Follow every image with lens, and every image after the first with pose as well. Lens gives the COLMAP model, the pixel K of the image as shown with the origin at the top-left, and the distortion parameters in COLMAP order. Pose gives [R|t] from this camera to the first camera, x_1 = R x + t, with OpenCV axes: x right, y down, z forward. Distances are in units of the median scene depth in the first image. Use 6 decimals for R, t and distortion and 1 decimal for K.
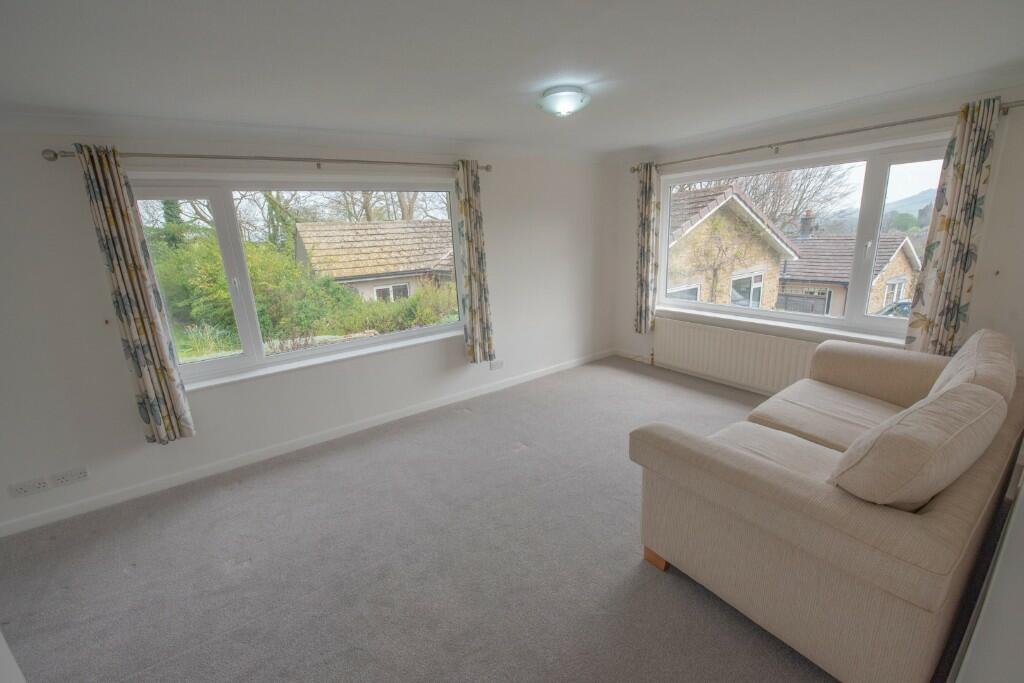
lens RADIAL K [[420.0, 0, 512.0], [0, 420.0, 341.5], [0, 0, 1]] dist [-0.019415, 0.000196]
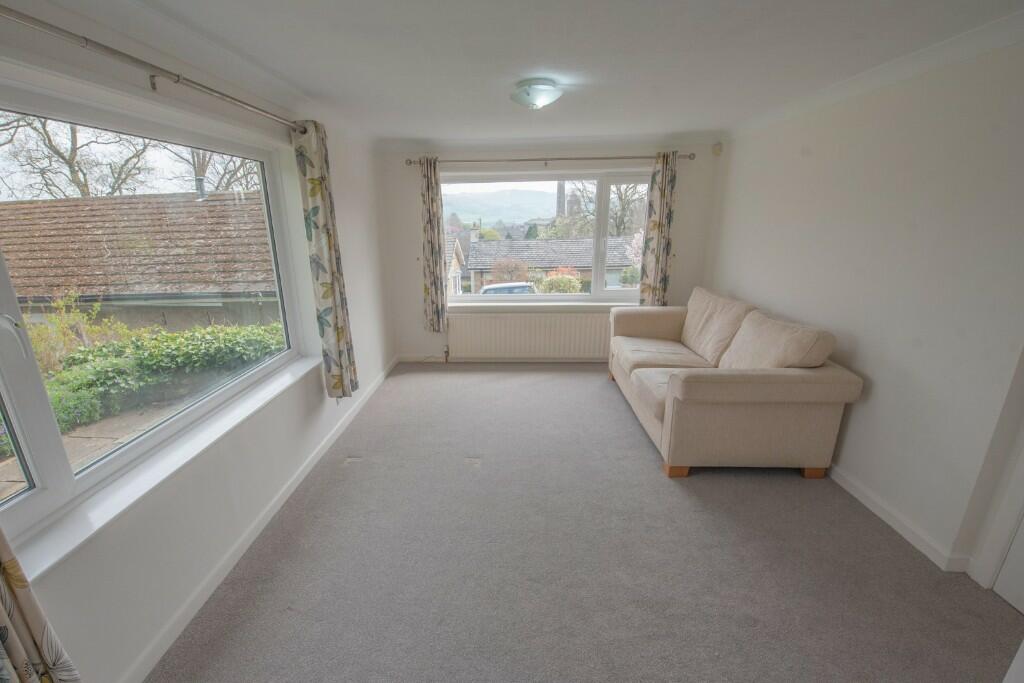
lens RADIAL K [[455.4, 0, 510.5], [0, 455.4, 366.3], [0, 0, 1]] dist [0.000192, 0.000209]
pose [[0.604798, -0.208737, 0.768537, -0.599072], [0.186452, 0.975331, 0.118175, -0.050774], [-0.774245, 0.071823, 0.628797, 0.270616]]
